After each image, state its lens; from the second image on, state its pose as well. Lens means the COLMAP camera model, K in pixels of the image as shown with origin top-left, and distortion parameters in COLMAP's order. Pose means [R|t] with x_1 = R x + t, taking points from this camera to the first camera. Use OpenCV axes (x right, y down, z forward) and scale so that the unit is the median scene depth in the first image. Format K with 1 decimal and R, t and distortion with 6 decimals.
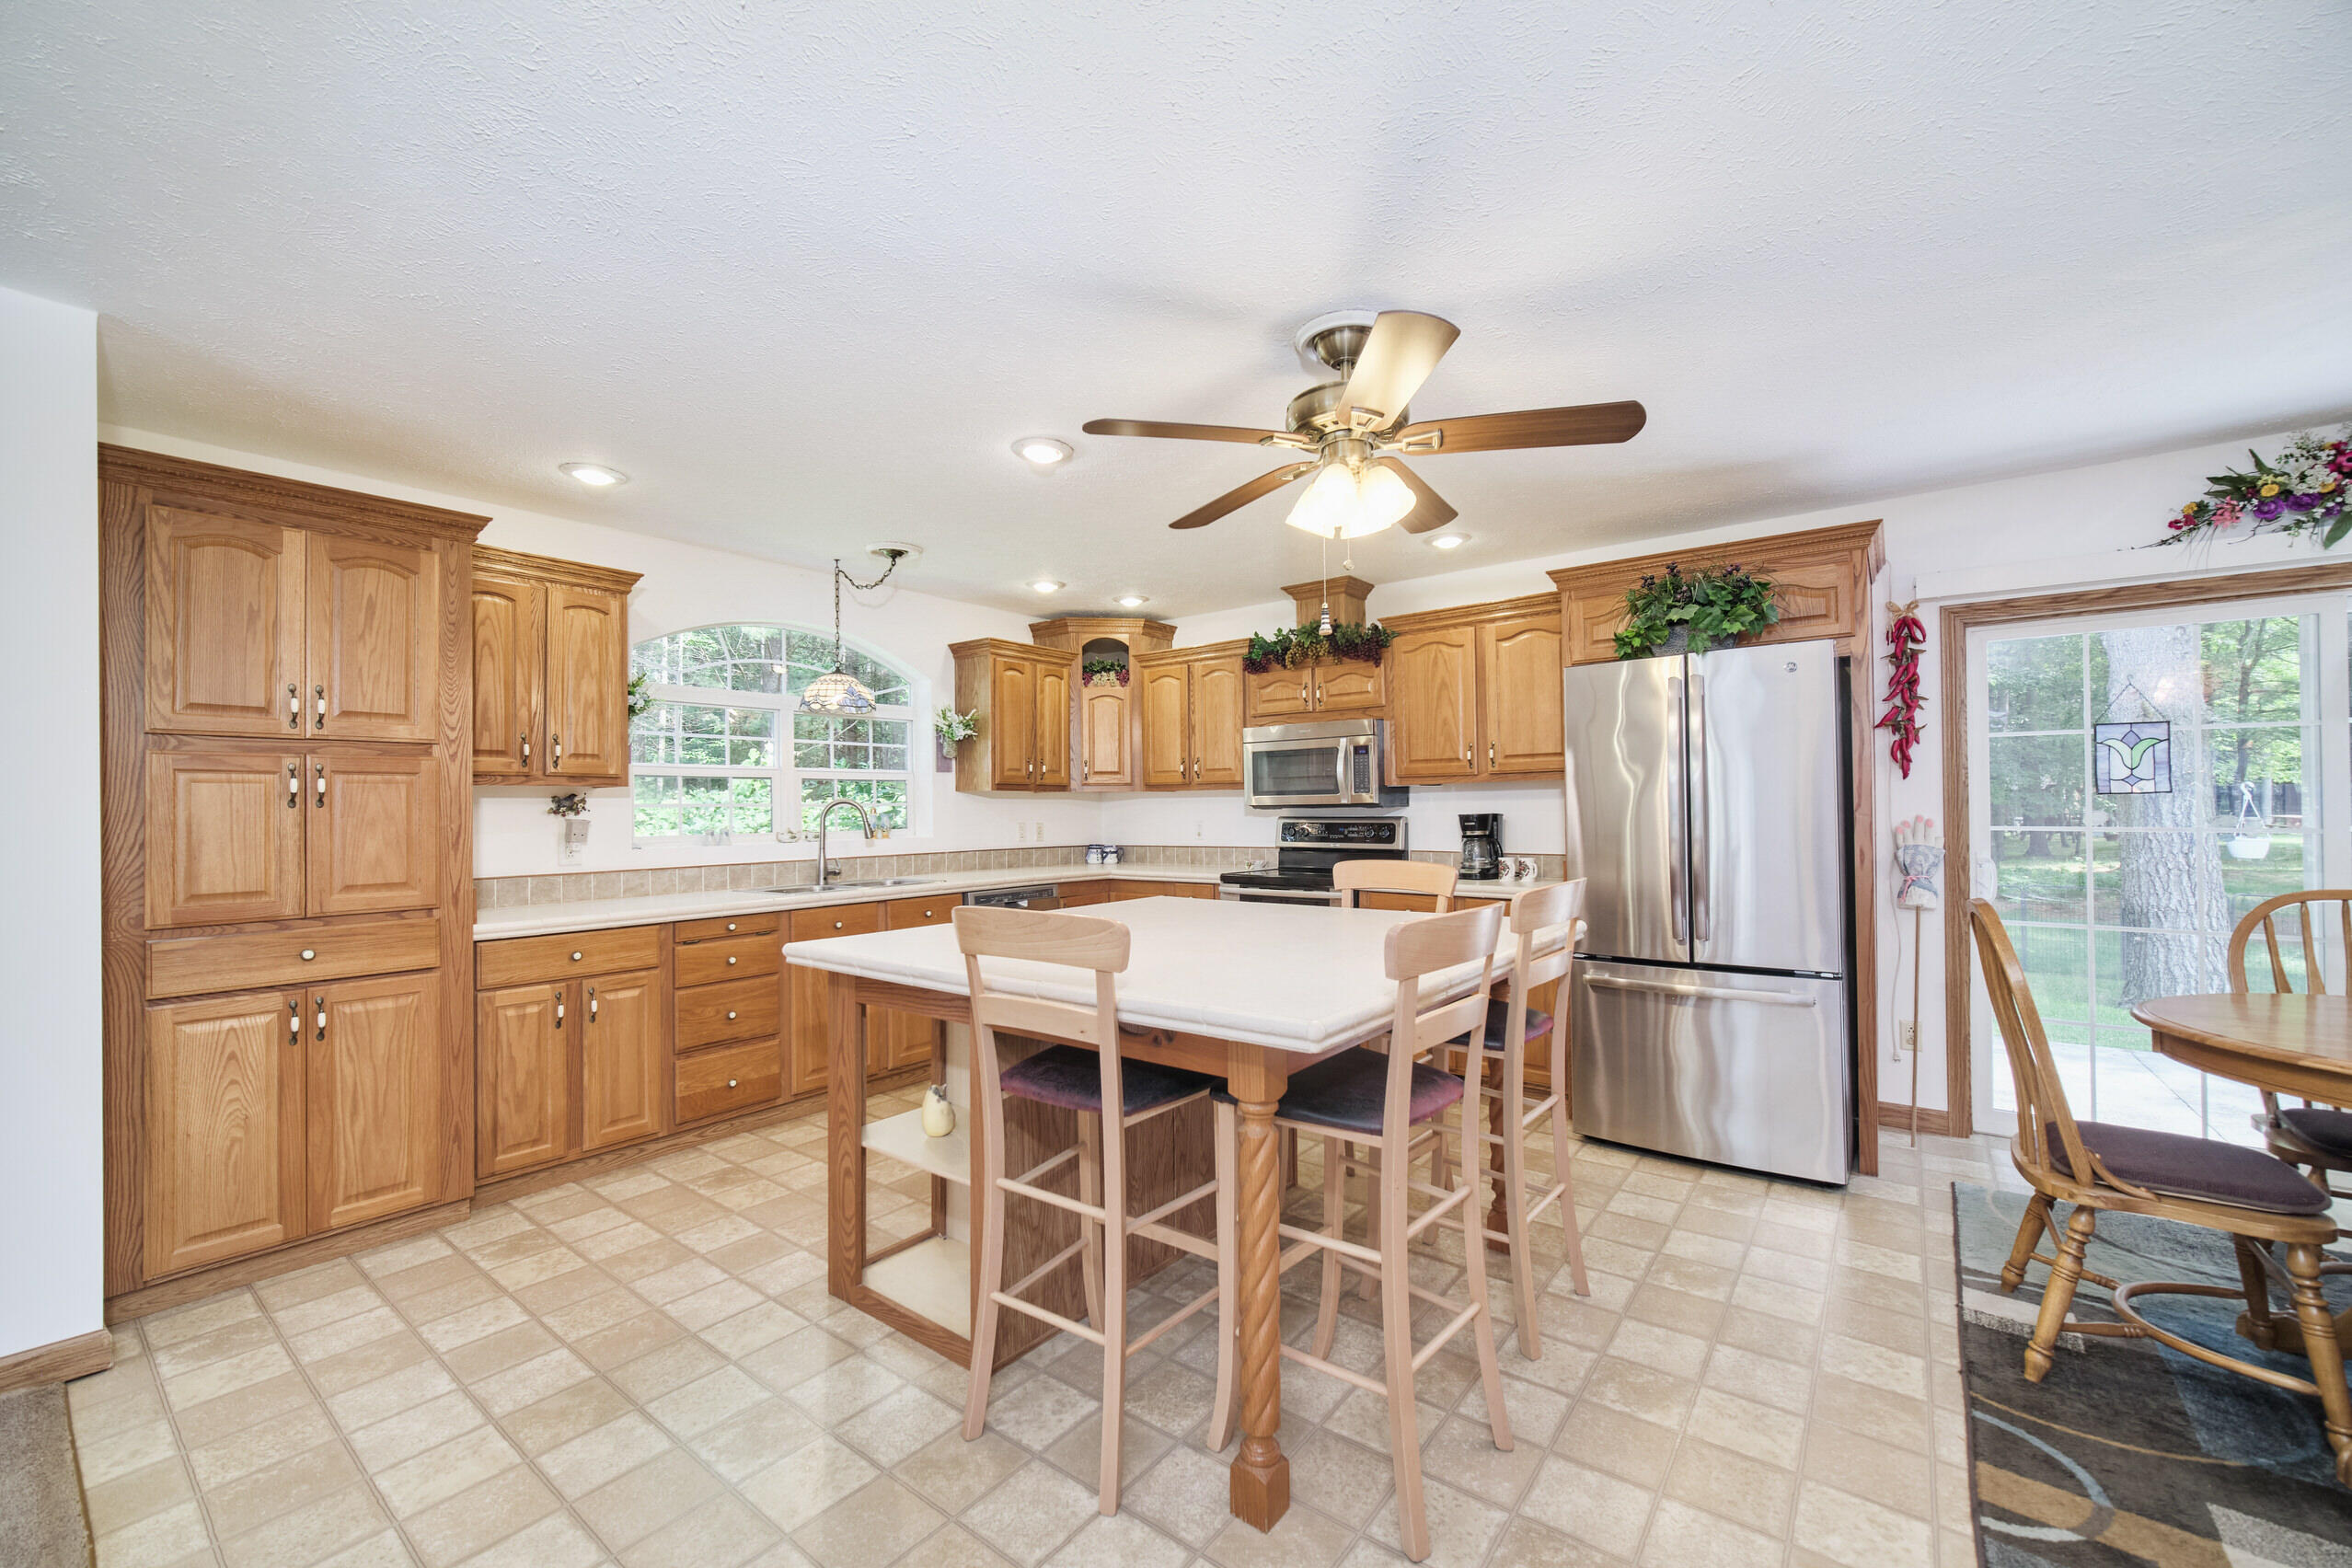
lens RADIAL K [[944.4, 0, 1170.9], [0, 944.4, 803.5], [0, 0, 1]] dist [0.000297, 0.000254]
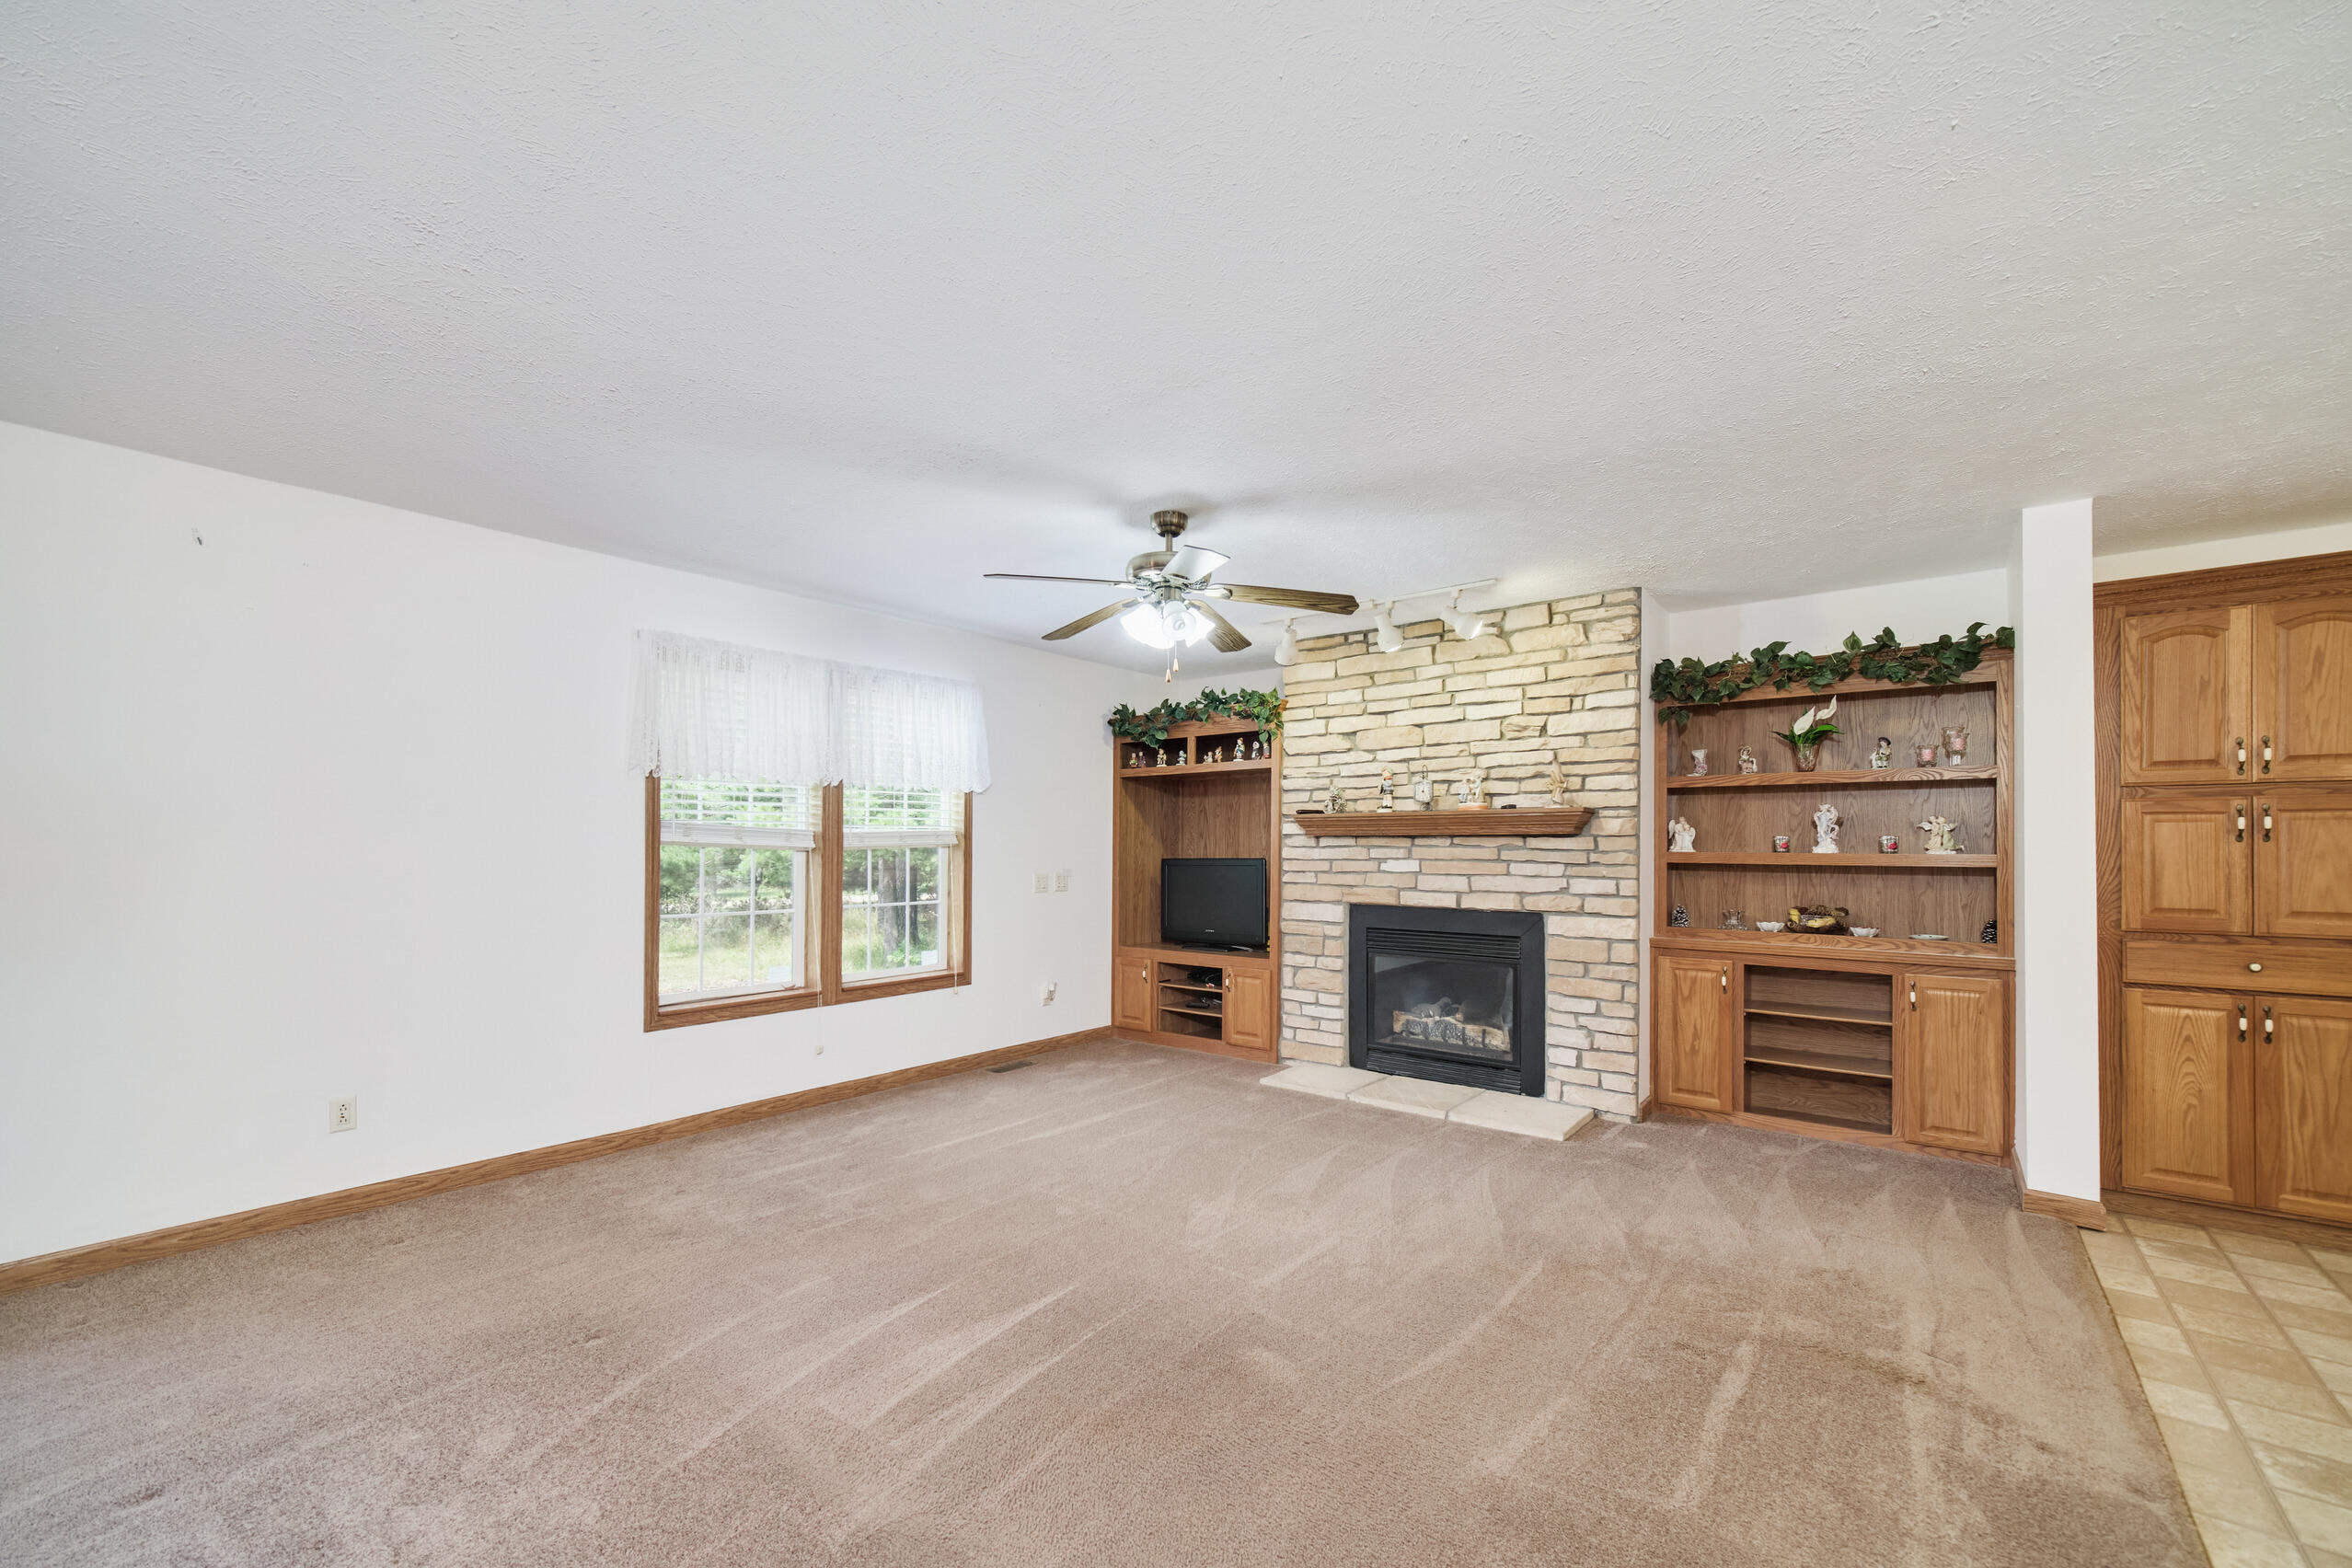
lens RADIAL K [[948.1, 0, 1168.1], [0, 948.1, 836.0], [0, 0, 1]] dist [-0.000540, 0.000650]
pose [[-0.016233, -0.001216, -0.999868, 0.252905], [0.002314, 0.999997, -0.001254, -0.003909], [0.999866, -0.002334, -0.016230, -0.291959]]
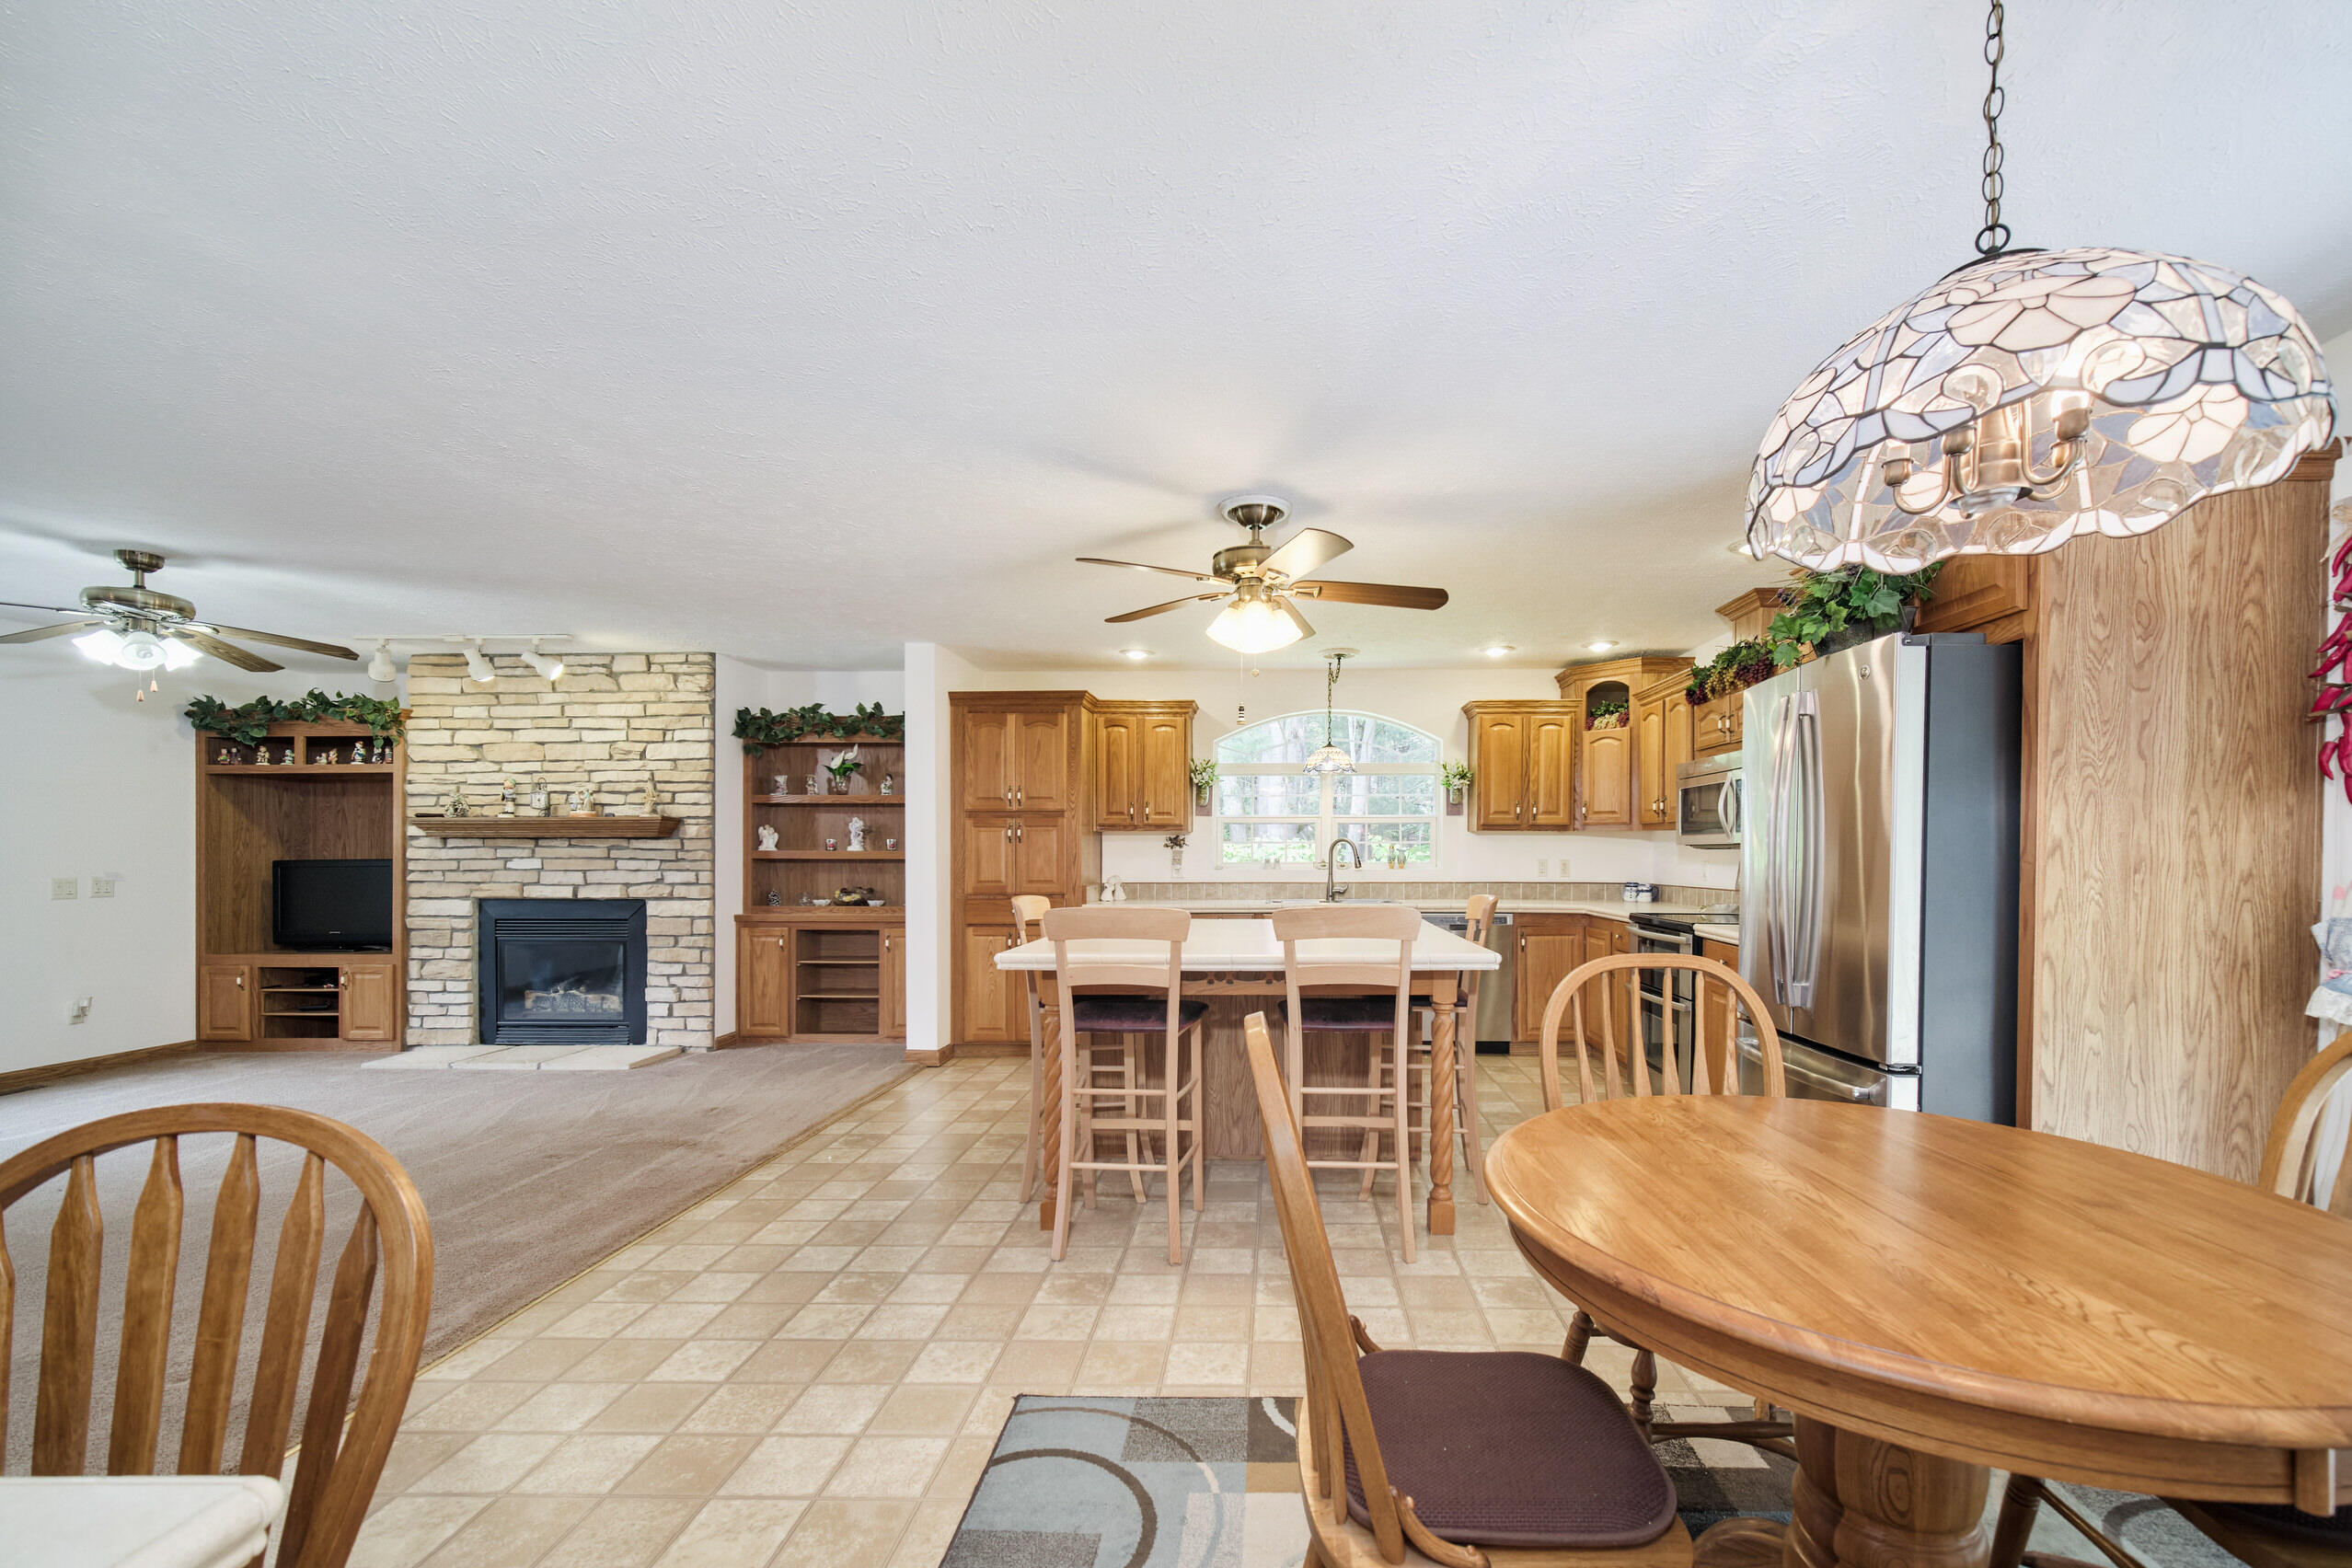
lens RADIAL K [[973.6, 0, 1260.2], [0, 973.6, 856.7], [0, 0, 1]] dist [-0.000320, -0.000050]
pose [[0.597542, 0.015724, -0.801683, 1.073672], [-0.001450, 0.999827, 0.018529, -0.005933], [0.801836, -0.009910, 0.597462, 0.114882]]
